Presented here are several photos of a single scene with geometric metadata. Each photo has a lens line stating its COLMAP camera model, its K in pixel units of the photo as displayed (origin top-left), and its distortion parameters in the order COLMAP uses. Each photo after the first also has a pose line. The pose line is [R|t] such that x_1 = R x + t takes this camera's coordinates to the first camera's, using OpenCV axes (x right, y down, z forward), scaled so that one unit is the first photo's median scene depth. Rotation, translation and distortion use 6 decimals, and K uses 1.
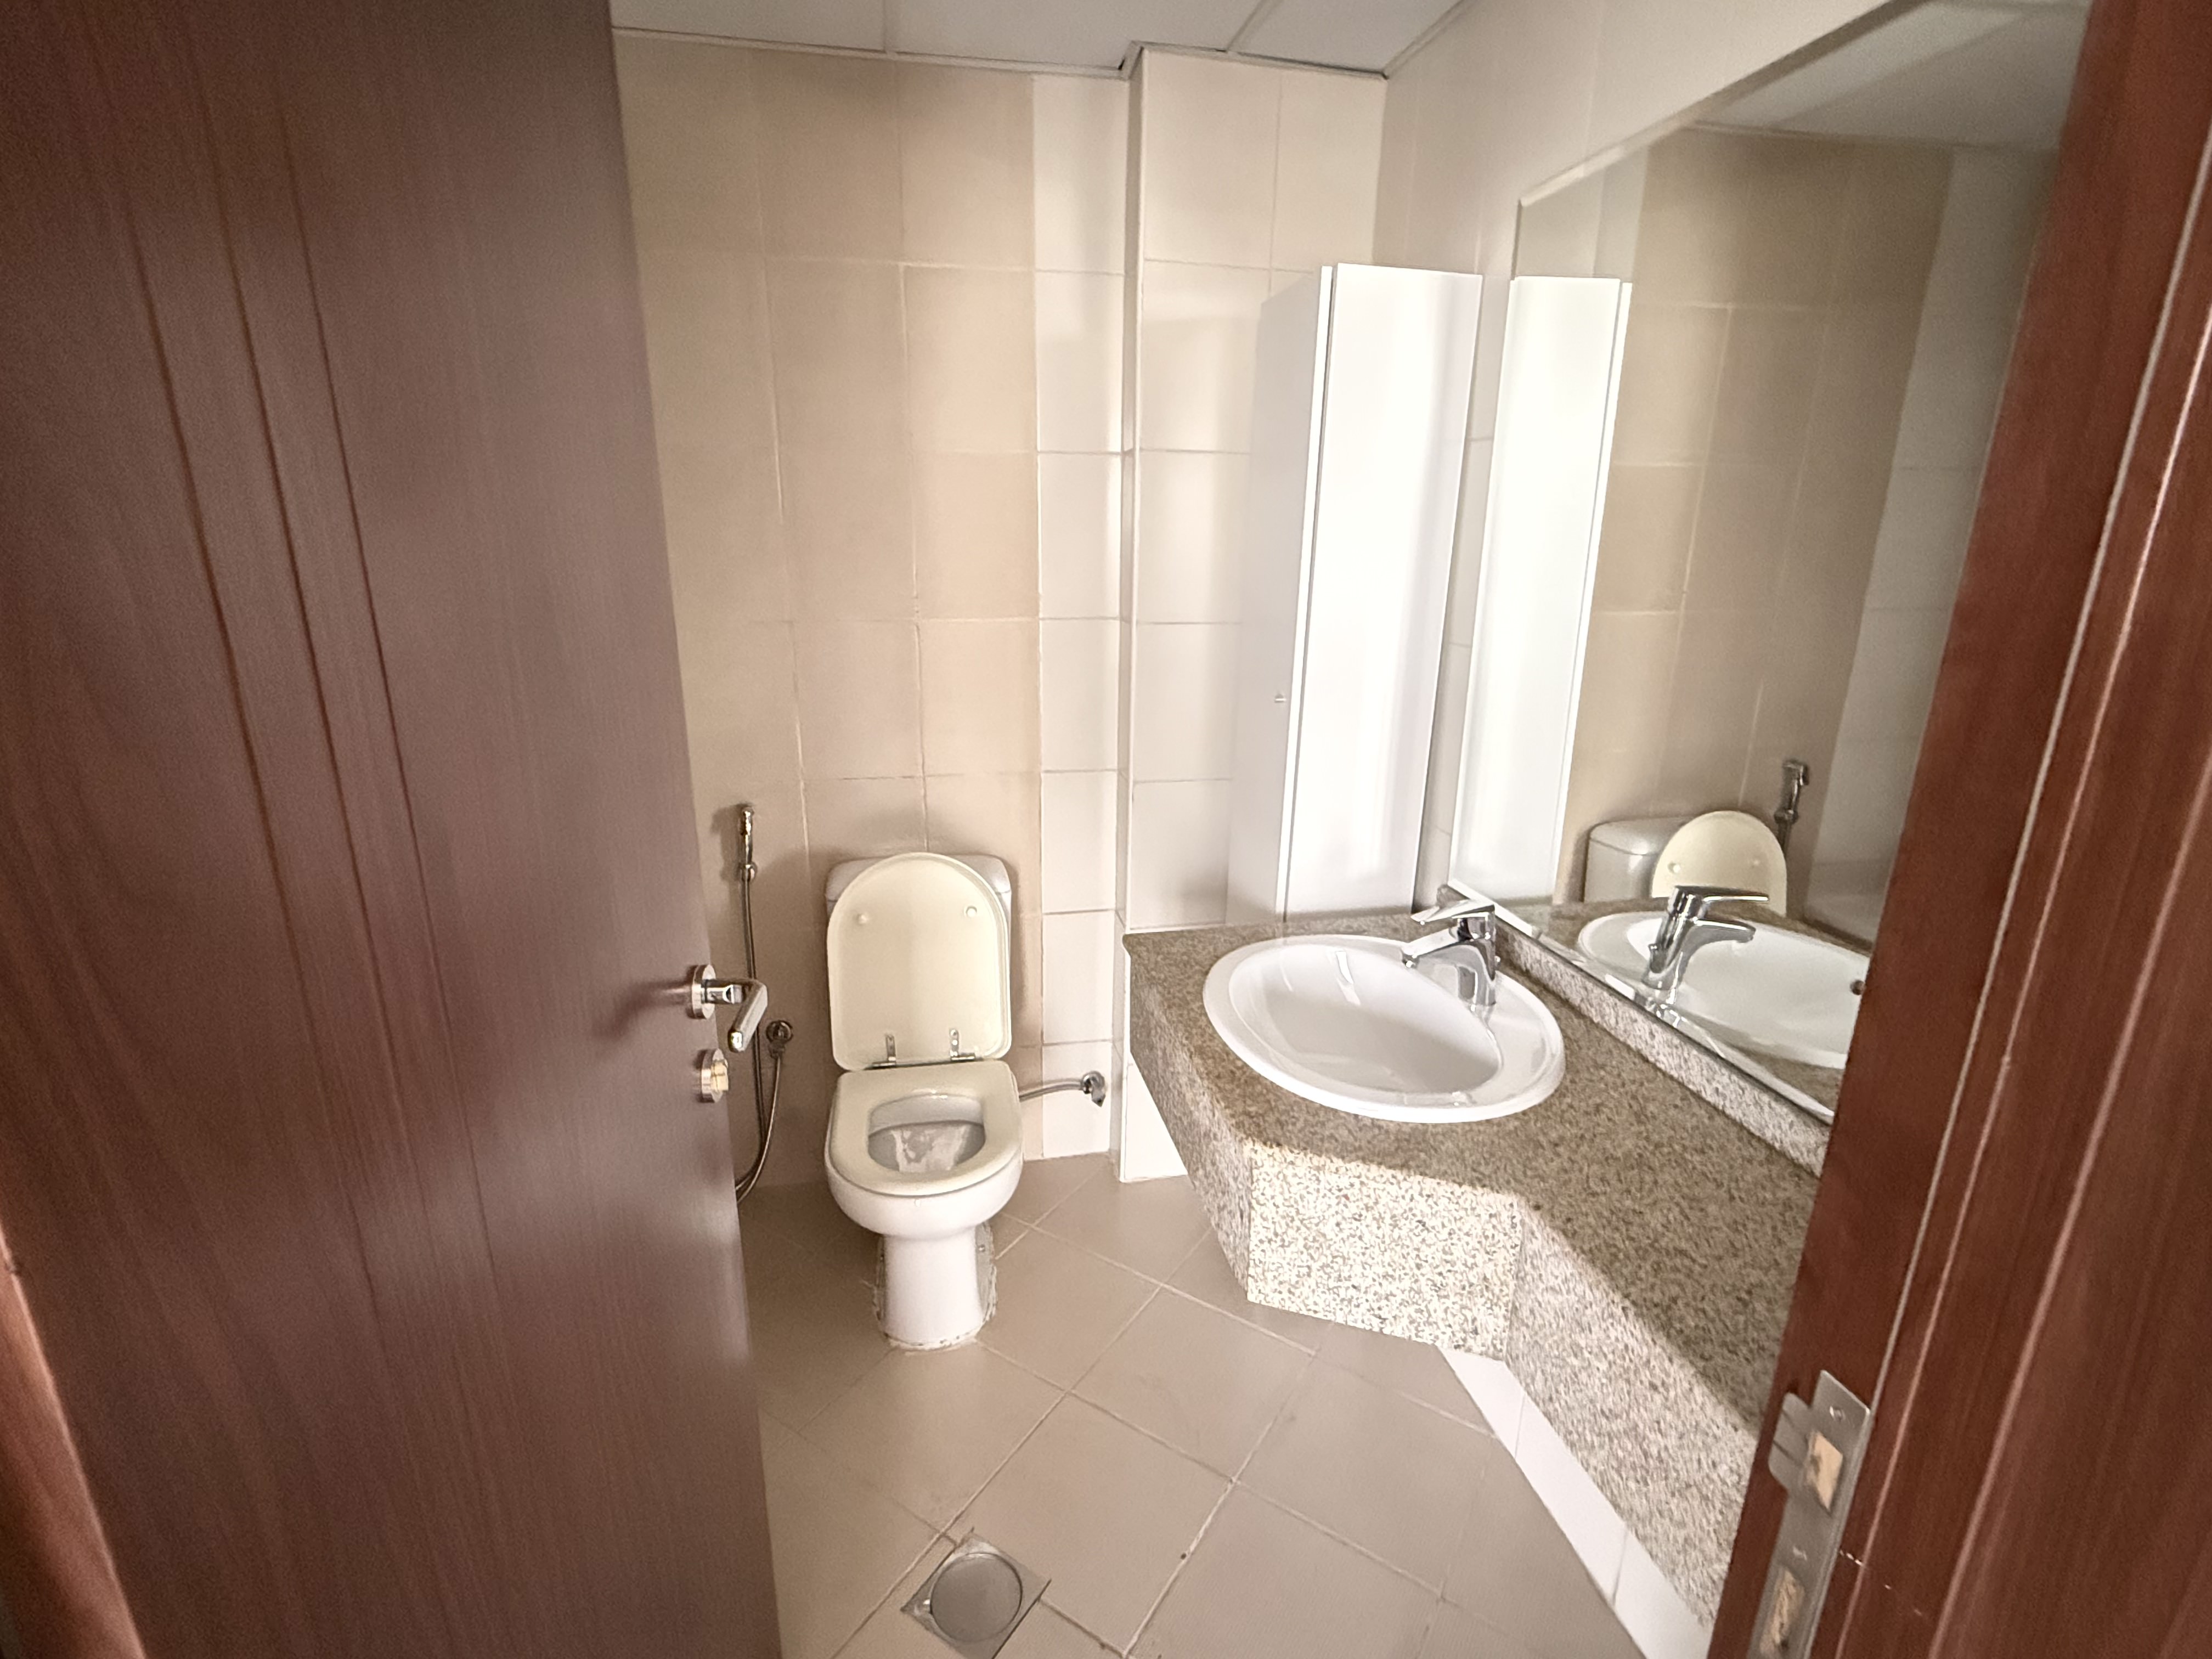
lens RADIAL K [[1044.7, 0, 1099.2], [0, 1044.7, 832.9], [0, 0, 1]] dist [0.001273, 0.000027]
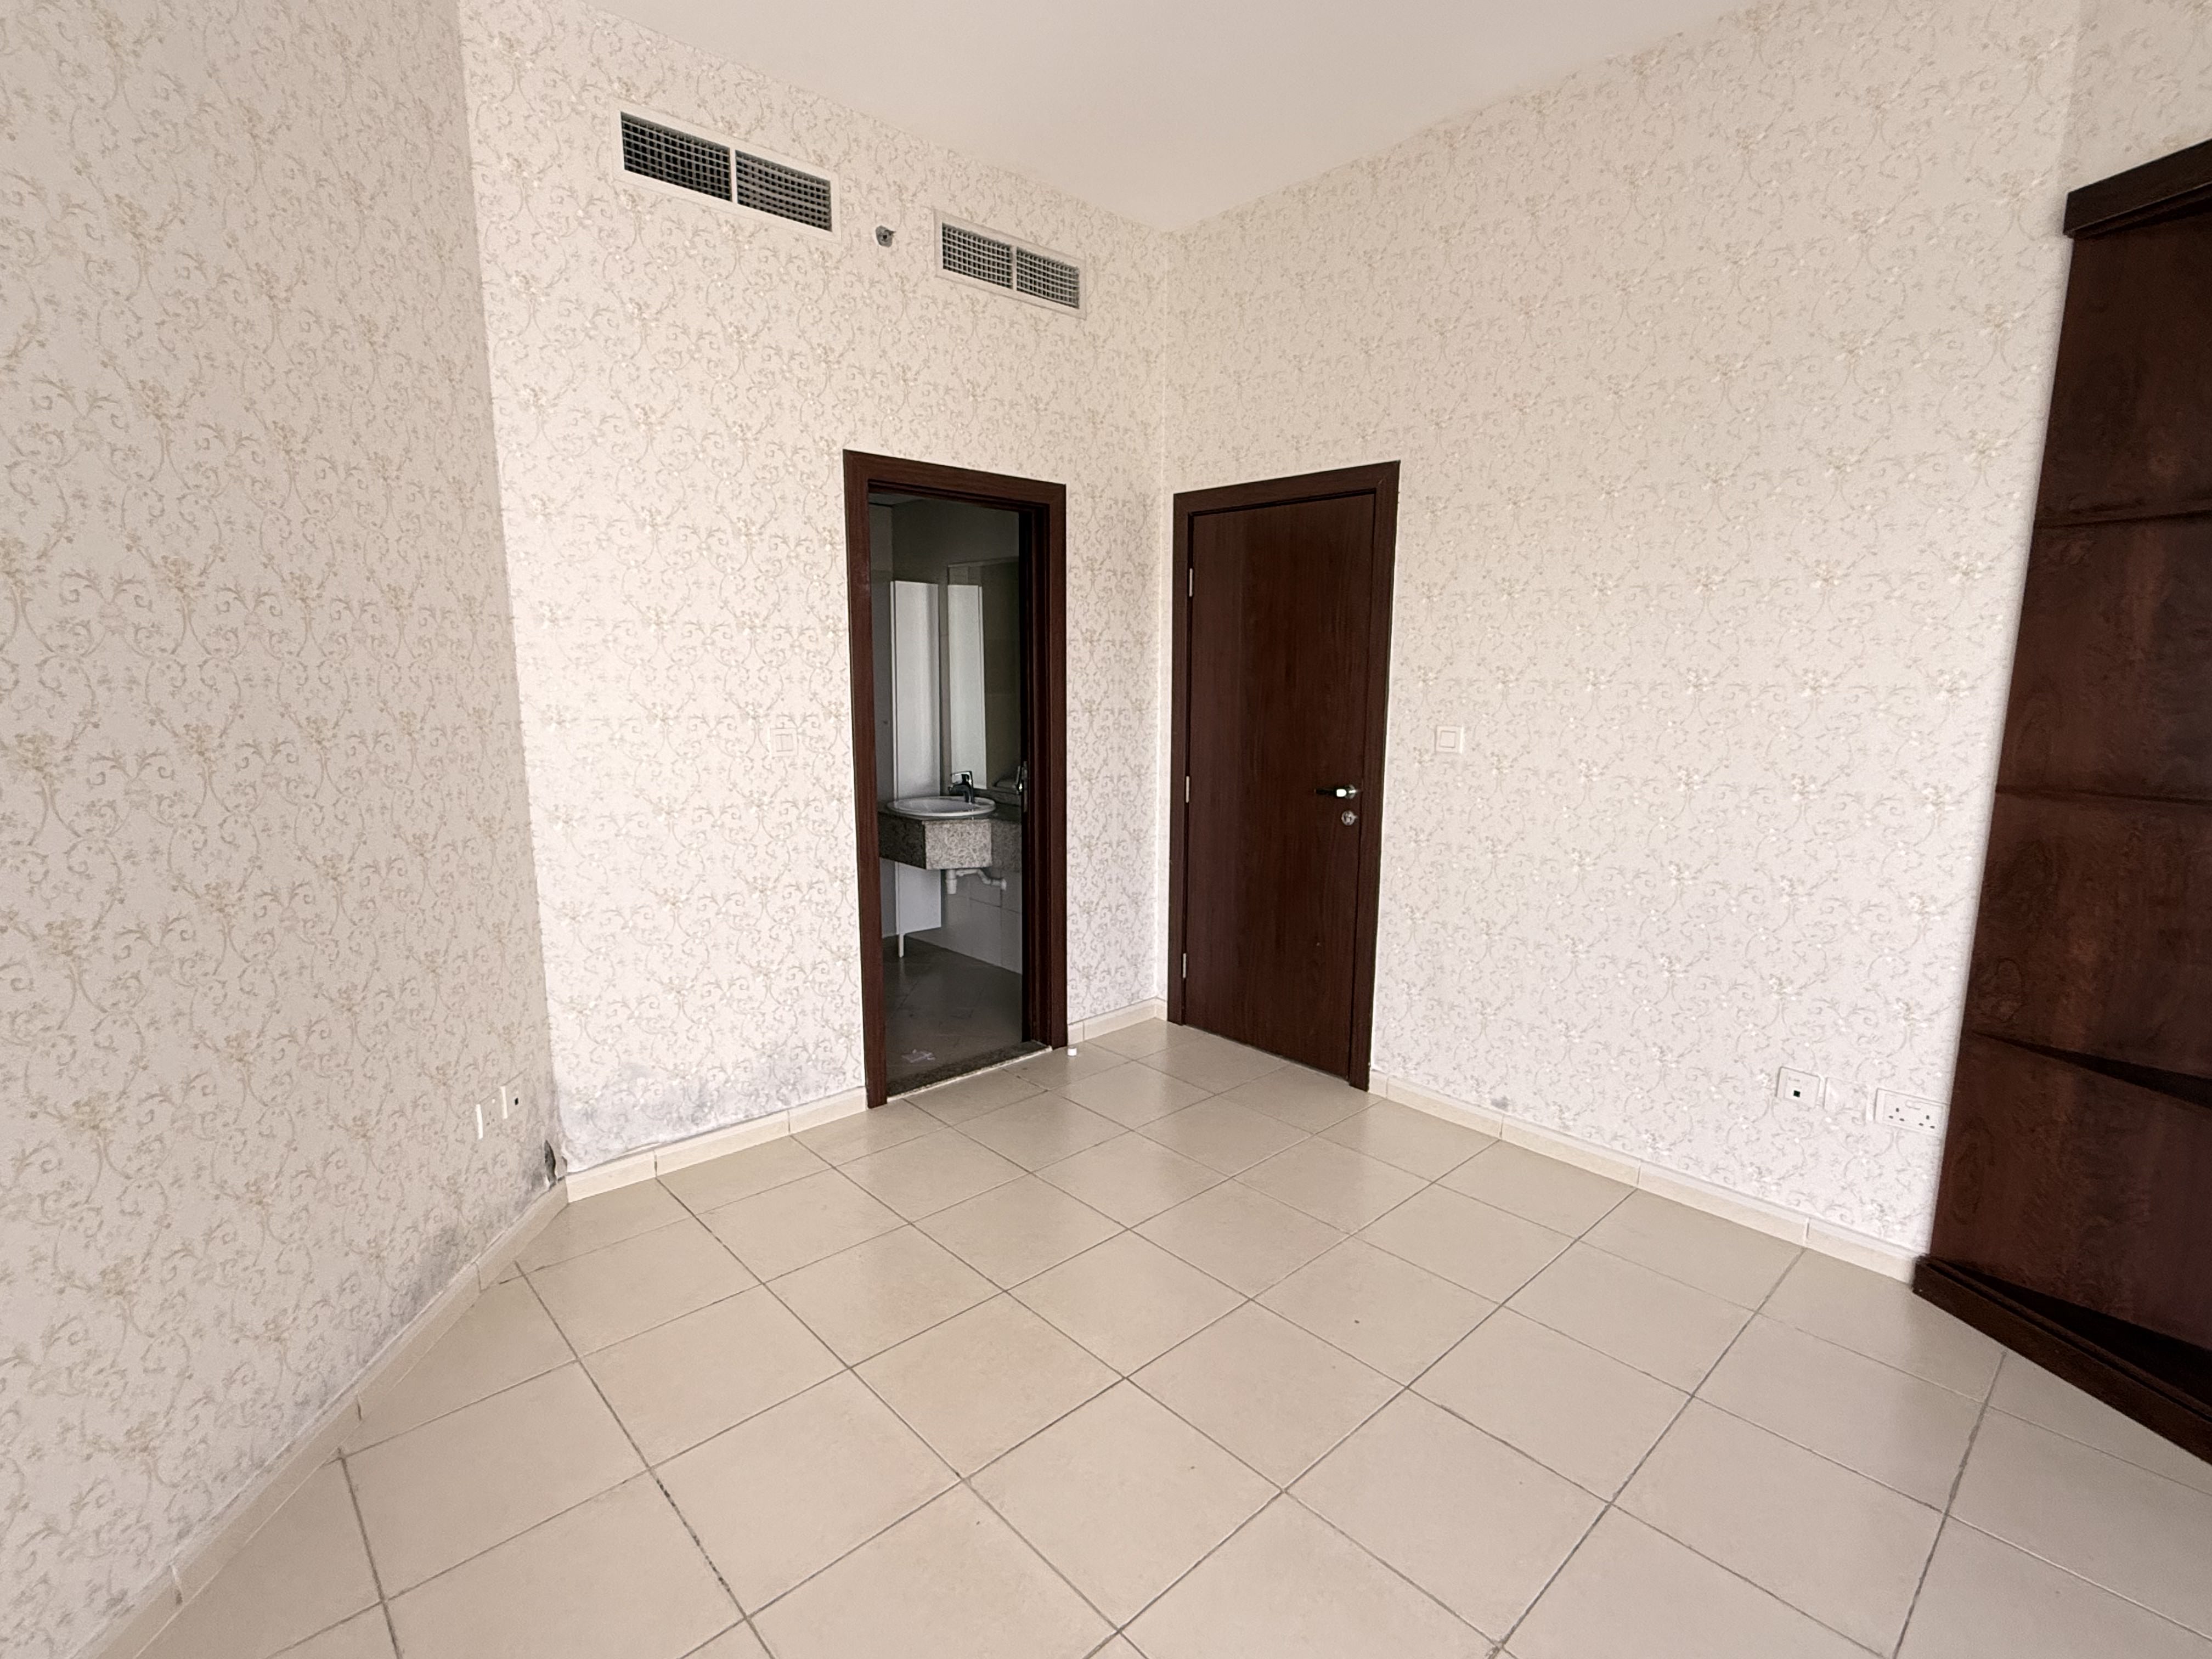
lens RADIAL K [[1044.7, 0, 1099.2], [0, 1044.7, 832.9], [0, 0, 1]] dist [0.001273, 0.000027]
pose [[0.860043, -0.084236, 0.503221, -0.849858], [0.144904, 0.985992, -0.082604, 0.510019], [-0.489213, 0.143962, 0.860201, -1.795921]]
